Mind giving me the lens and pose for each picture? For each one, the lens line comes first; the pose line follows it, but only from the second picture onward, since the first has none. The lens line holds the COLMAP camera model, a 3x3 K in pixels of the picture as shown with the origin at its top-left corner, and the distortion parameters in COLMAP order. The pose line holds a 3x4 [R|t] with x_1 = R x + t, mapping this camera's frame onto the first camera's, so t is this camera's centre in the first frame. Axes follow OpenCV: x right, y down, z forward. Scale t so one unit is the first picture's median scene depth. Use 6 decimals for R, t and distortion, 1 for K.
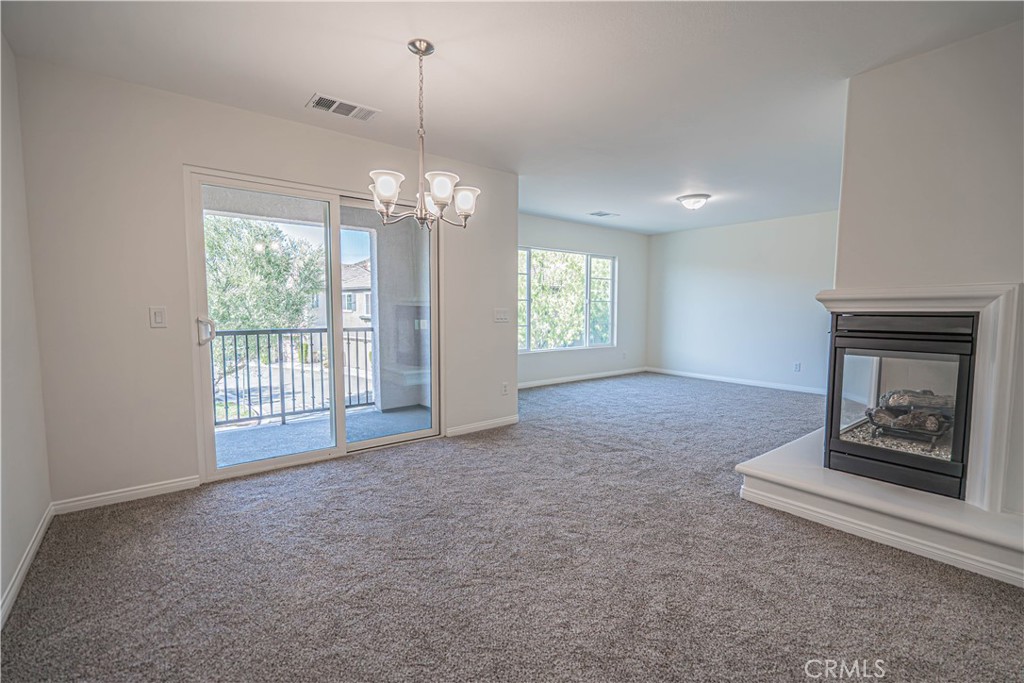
lens RADIAL K [[460.1, 0, 512.7], [0, 460.1, 343.8], [0, 0, 1]] dist [-0.003168, 0.000343]
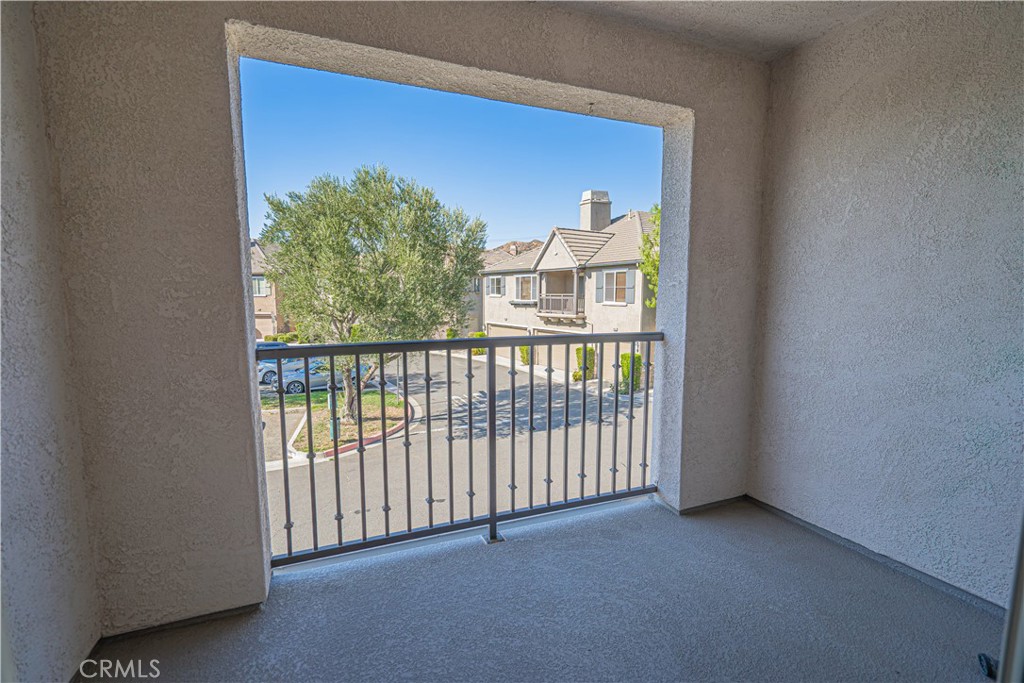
lens RADIAL K [[460.1, 0, 512.7], [0, 460.1, 343.8], [0, 0, 1]] dist [-0.003168, 0.000343]
pose [[0.960915, 0.029007, -0.275318, -0.356620], [-0.019652, 0.999134, 0.036675, -0.042333], [0.276143, -0.029831, 0.960653, 0.560917]]
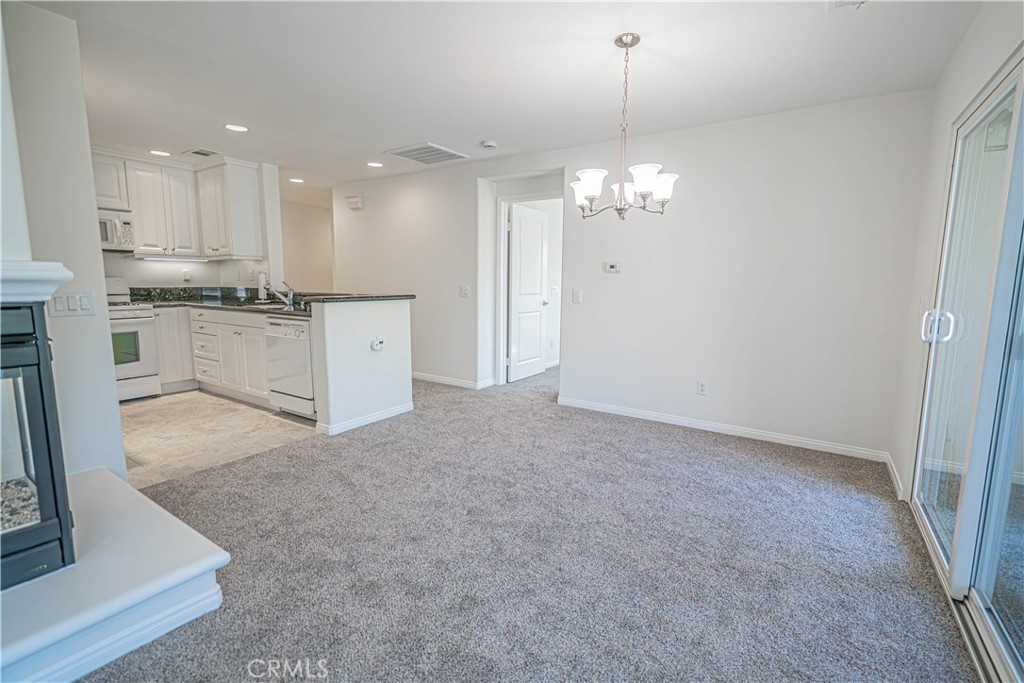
lens RADIAL K [[460.1, 0, 512.7], [0, 460.1, 343.8], [0, 0, 1]] dist [-0.003168, 0.000343]
pose [[-0.953204, 0.028818, -0.300951, 0.134805], [-0.037211, 0.976695, 0.211382, -0.066466], [0.300029, 0.212689, -0.929917, 0.720663]]
